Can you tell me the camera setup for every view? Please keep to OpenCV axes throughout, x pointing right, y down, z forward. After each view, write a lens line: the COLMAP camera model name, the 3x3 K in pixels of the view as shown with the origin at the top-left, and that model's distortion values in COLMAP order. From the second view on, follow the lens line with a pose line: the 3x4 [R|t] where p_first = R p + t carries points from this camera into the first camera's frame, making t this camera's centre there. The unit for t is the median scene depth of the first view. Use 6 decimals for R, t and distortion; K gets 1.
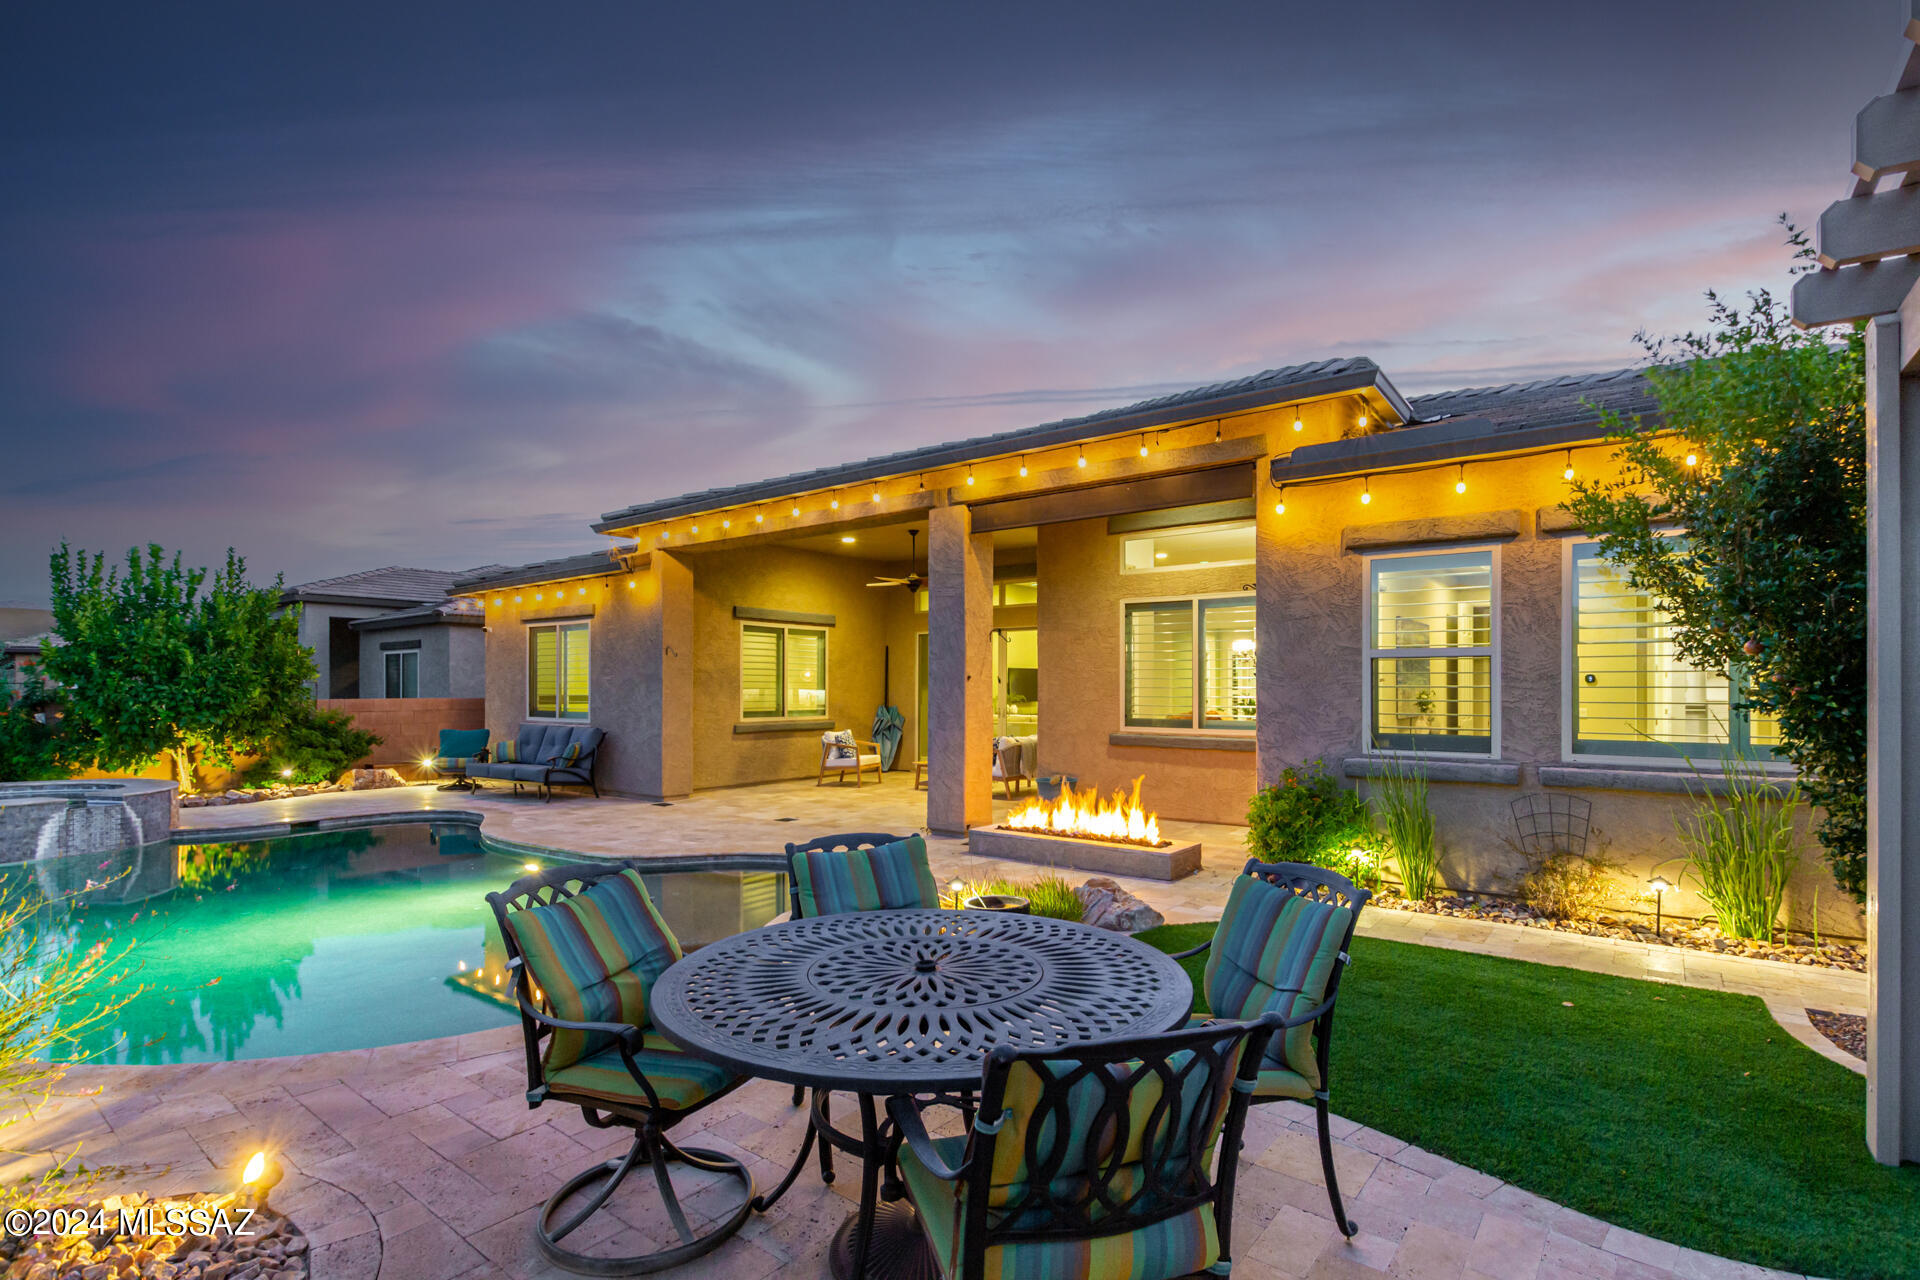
lens RADIAL K [[907.3, 0, 960.3], [0, 907.3, 701.7], [0, 0, 1]] dist [0.017916, -0.000171]
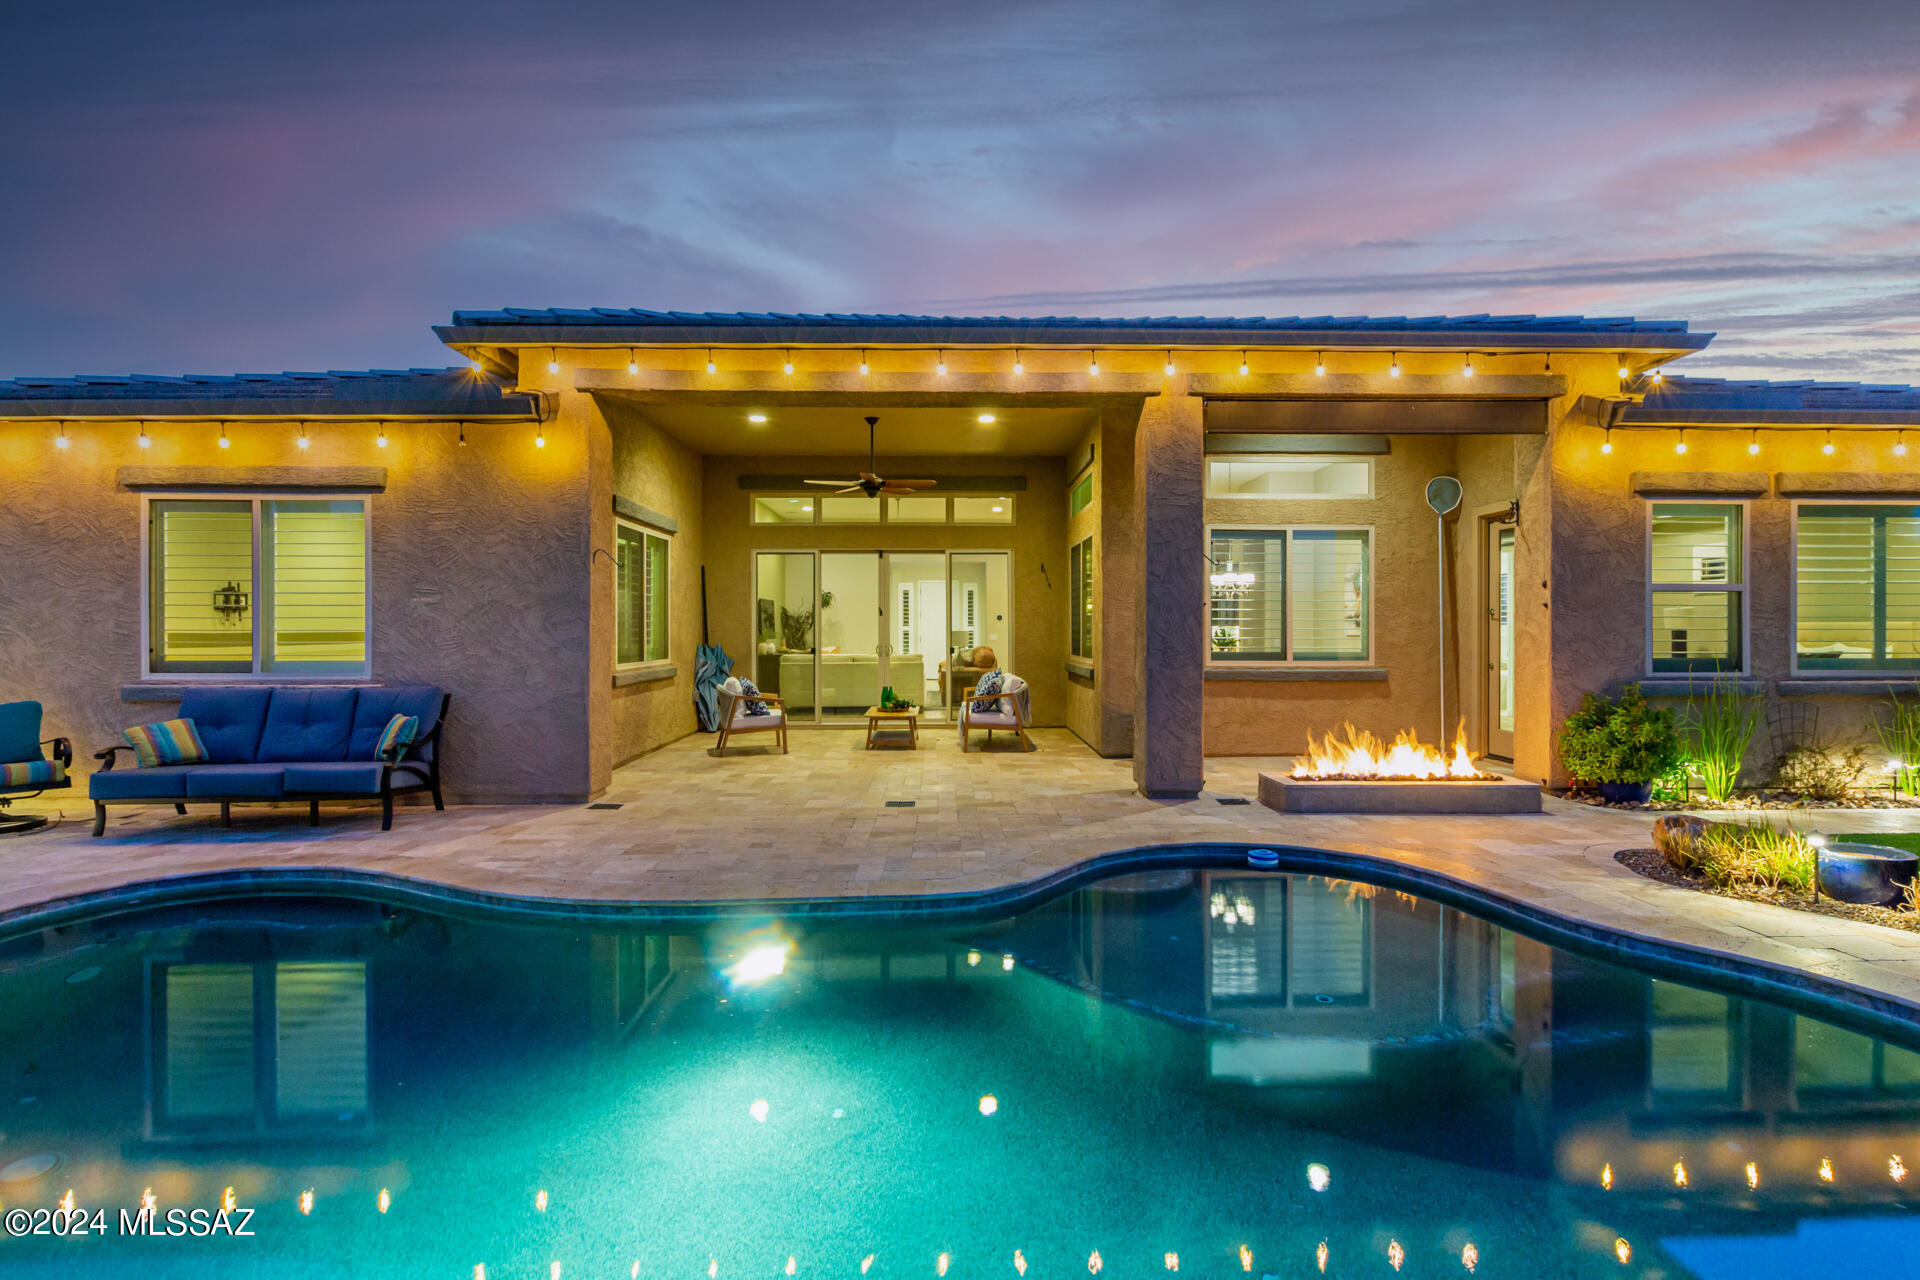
lens RADIAL K [[911.0, 0, 969.7], [0, 911.0, 640.7], [0, 0, 1]] dist [0.010680, -0.001285]
pose [[0.781903, -0.009084, 0.623333, -0.675906], [0.009035, 0.999954, 0.003240, 0.001354], [-0.623334, 0.003098, 0.781949, 0.475254]]
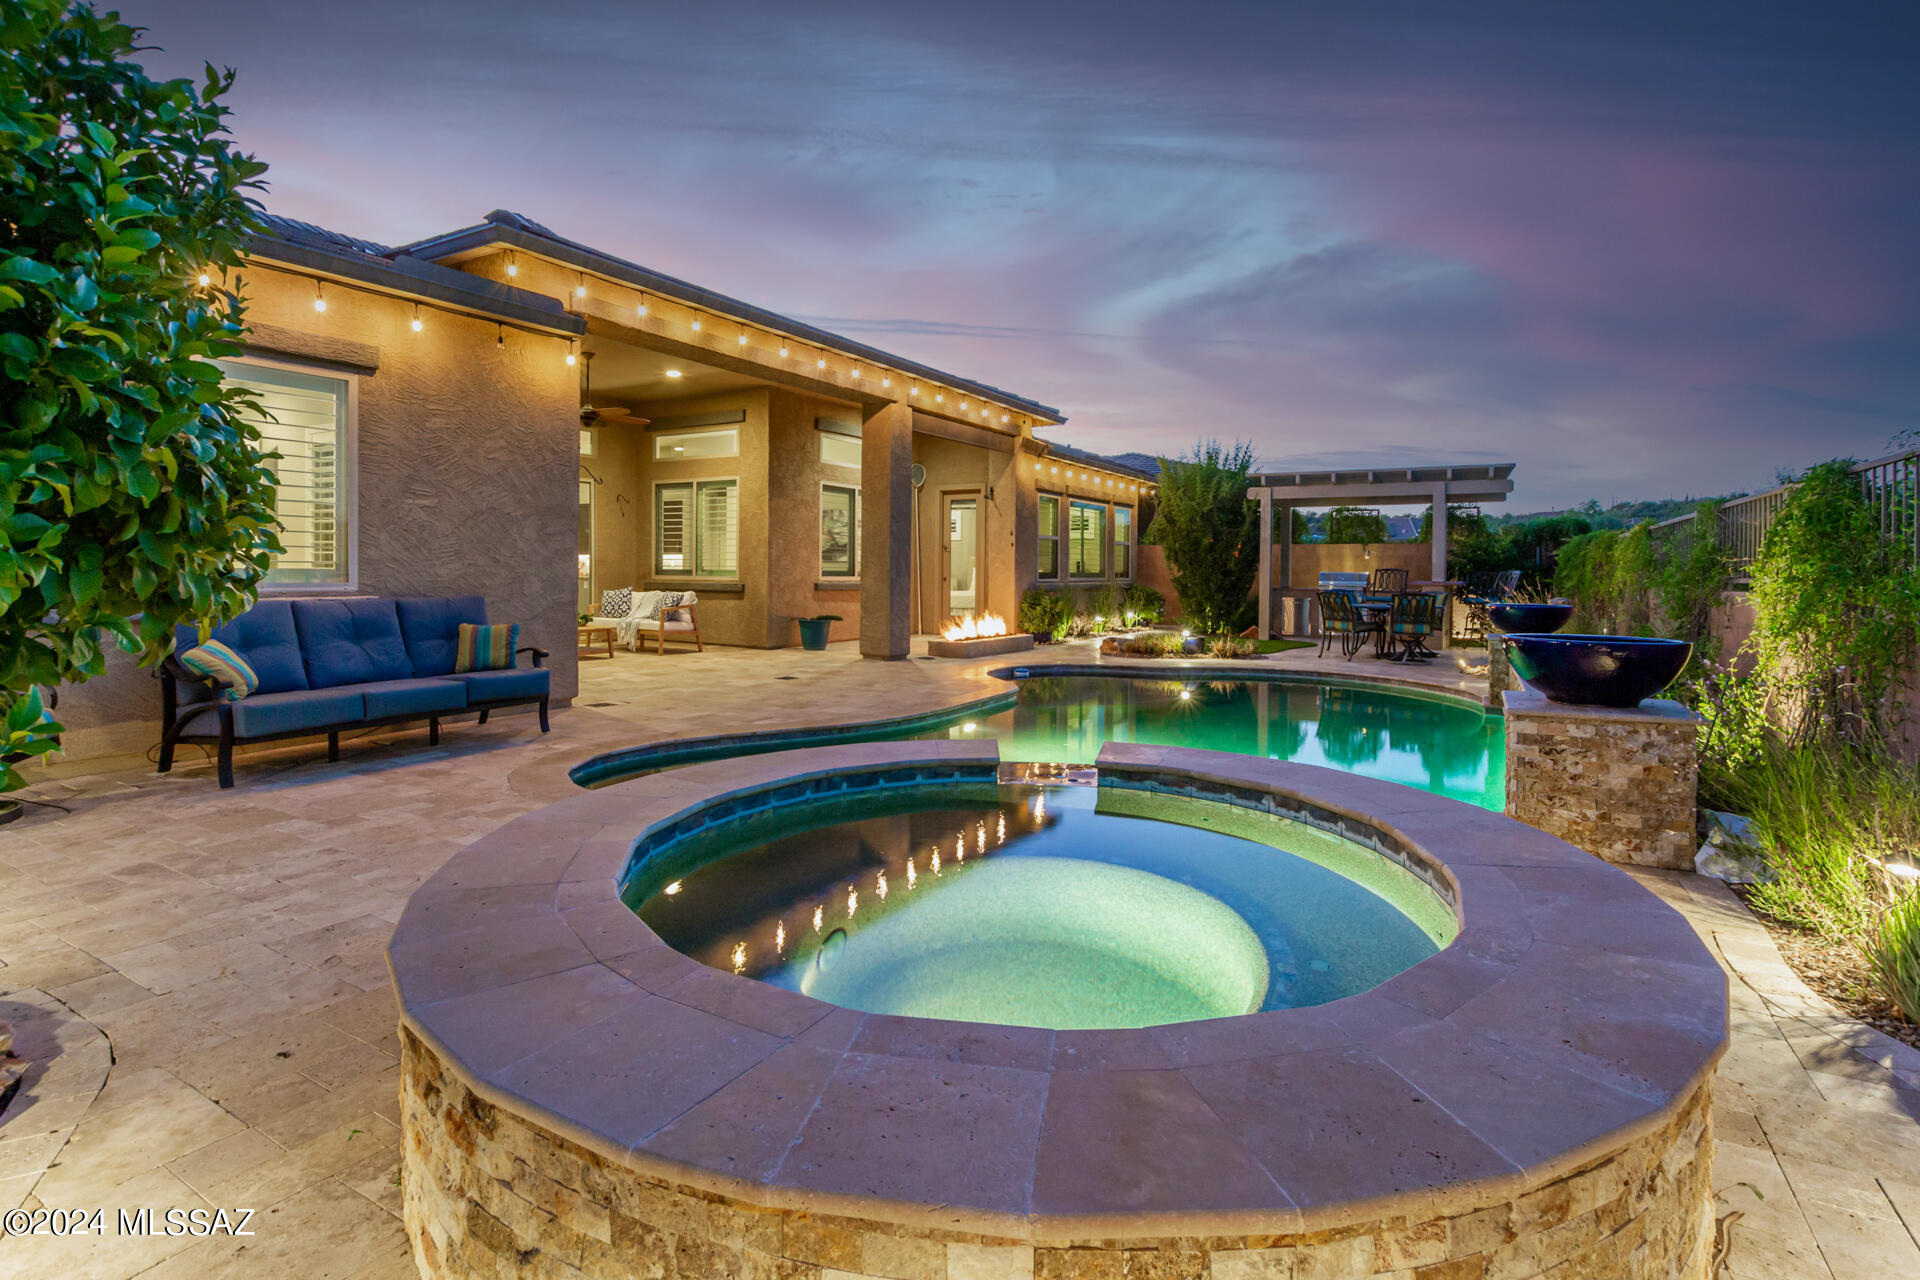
lens RADIAL K [[925.1, 0, 965.5], [0, 925.1, 582.1], [0, 0, 1]] dist [0.019791, -0.000069]
pose [[-0.104083, -0.014293, 0.994466, -1.340994], [0.003342, 0.999886, 0.014721, 0.018171], [-0.994563, 0.004855, -0.104023, 1.051552]]
